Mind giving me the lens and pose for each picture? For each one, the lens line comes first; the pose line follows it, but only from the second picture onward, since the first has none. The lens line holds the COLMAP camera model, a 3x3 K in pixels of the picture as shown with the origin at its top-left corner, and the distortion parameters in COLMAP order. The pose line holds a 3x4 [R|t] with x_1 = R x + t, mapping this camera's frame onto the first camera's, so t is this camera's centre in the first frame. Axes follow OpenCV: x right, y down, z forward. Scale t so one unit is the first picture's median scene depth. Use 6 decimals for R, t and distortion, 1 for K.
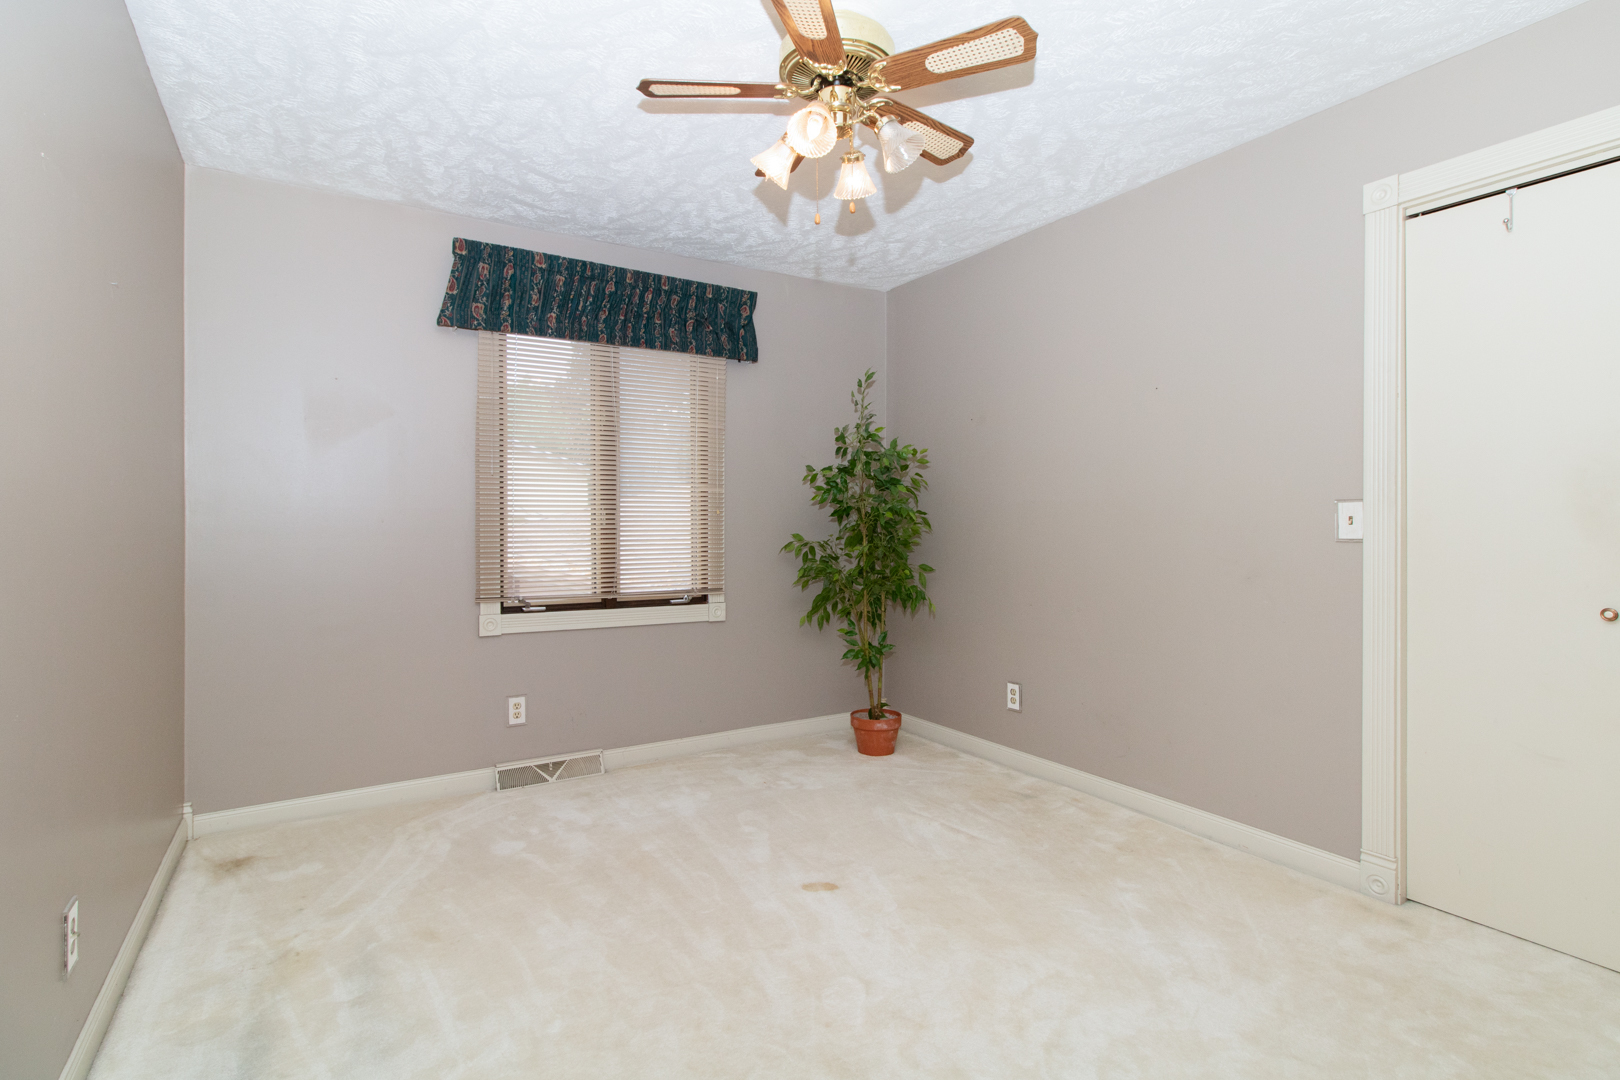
lens RADIAL K [[768.9, 0, 809.9], [0, 768.9, 527.8], [0, 0, 1]] dist [0.002489, 0.000797]
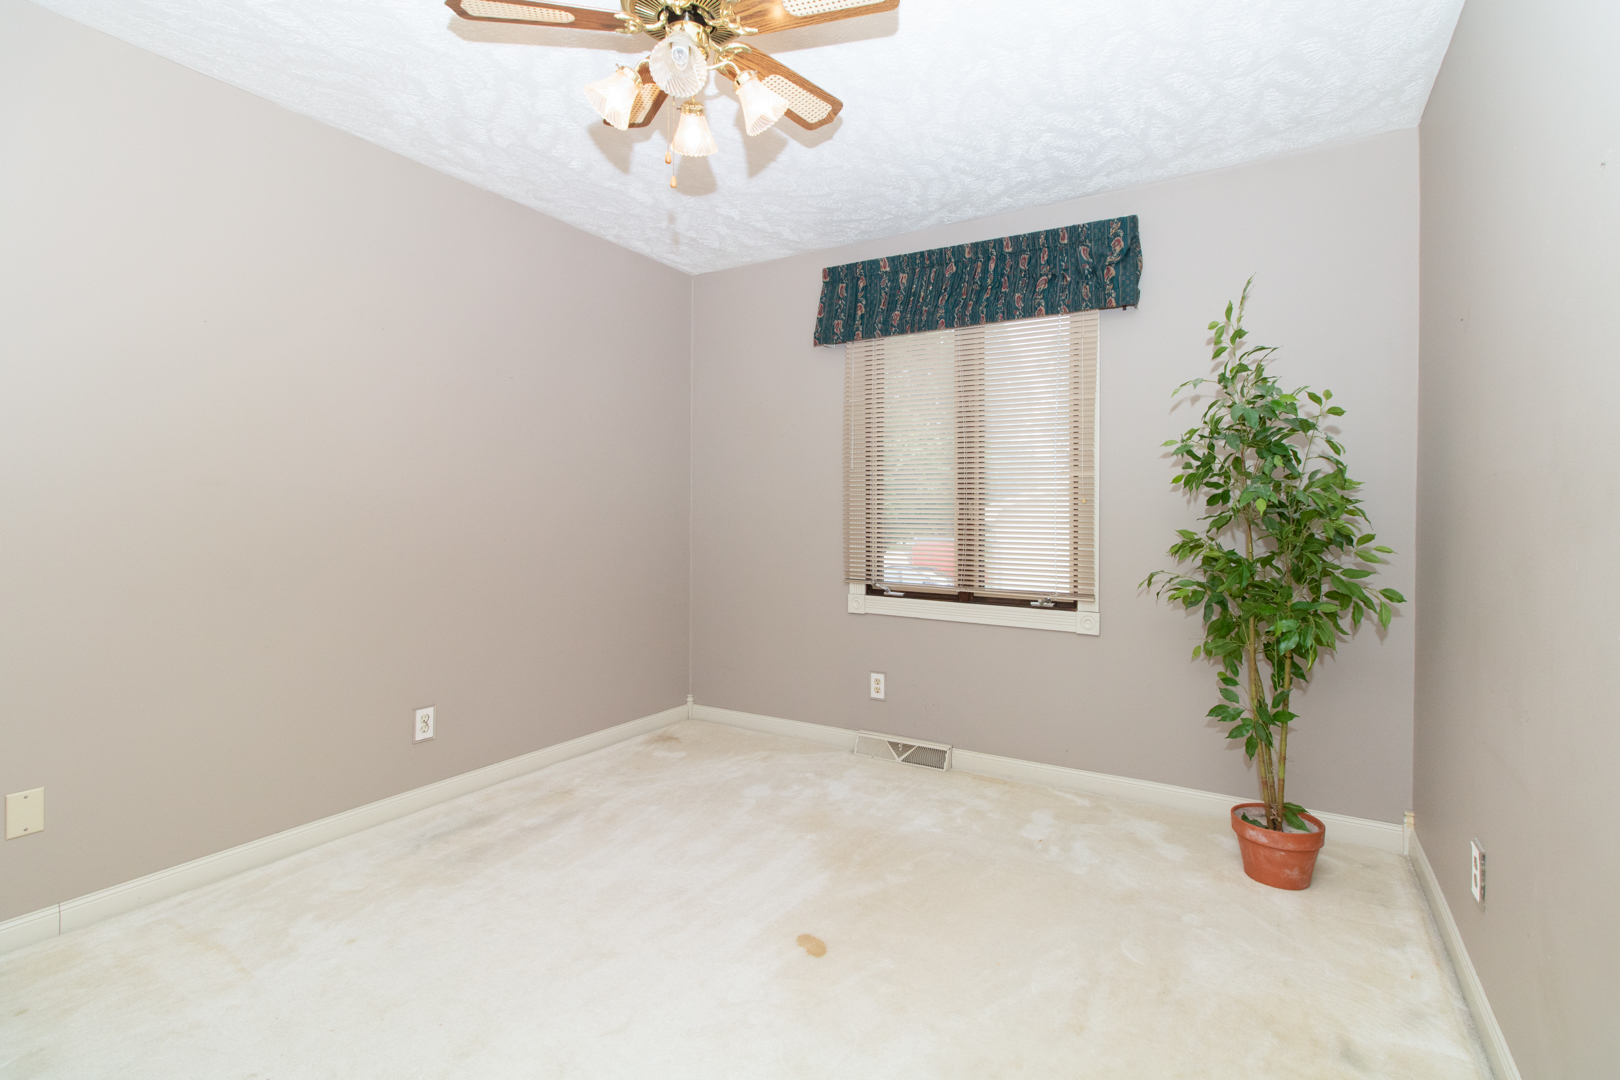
lens RADIAL K [[745.2, 0, 807.7], [0, 745.2, 514.8], [0, 0, 1]] dist [-0.000141, -0.000498]
pose [[0.477914, 0.007937, -0.878371, 0.485947], [-0.013661, 0.999905, 0.001603, -0.003378], [0.878300, 0.011233, 0.477977, 0.405073]]
